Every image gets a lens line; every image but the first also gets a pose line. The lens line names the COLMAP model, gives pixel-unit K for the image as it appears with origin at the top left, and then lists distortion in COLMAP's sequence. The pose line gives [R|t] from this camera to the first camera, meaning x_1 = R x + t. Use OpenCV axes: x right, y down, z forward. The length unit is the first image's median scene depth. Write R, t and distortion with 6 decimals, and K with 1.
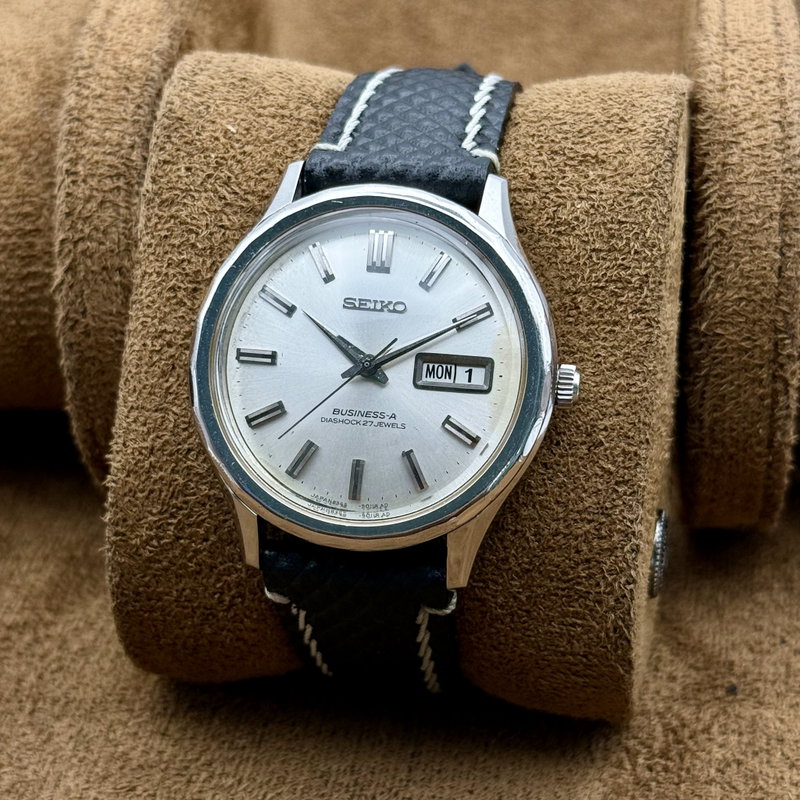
lens RADIAL K [[2000.7, 0, 400.0], [0, 2000.7, 400.0], [0, 0, 1]] dist [0.005955, 0.809881]
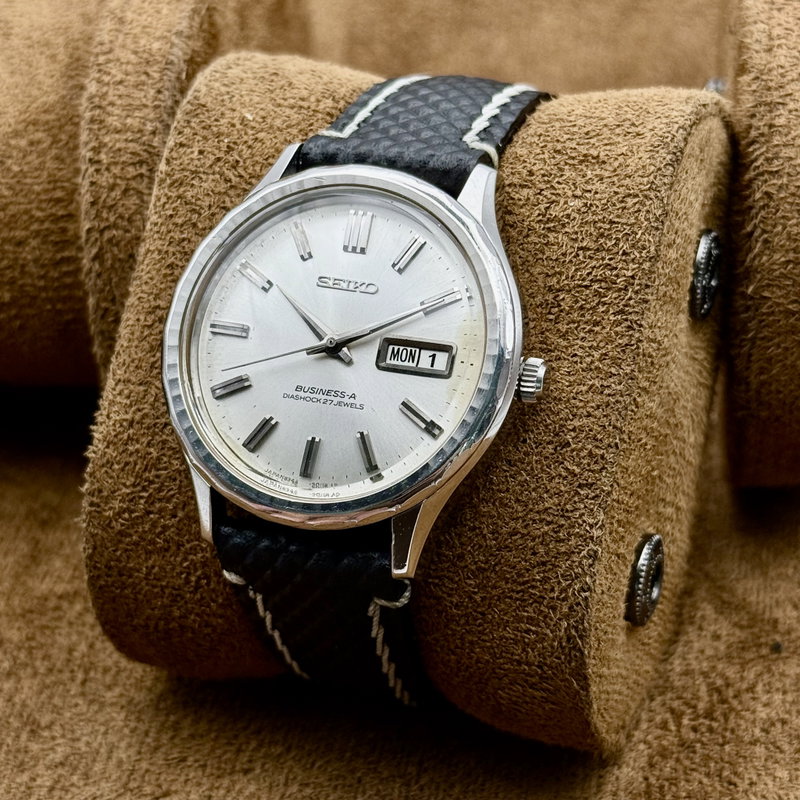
lens RADIAL K [[2000.7, 0, 400.0], [0, 2000.7, 400.0], [0, 0, 1]] dist [0.005955, 0.809881]
pose [[0.985160, 0.074590, -0.154584, 0.162973], [-0.086645, 0.993578, -0.072763, 0.075503], [0.148164, 0.085077, 0.985297, 0.033741]]
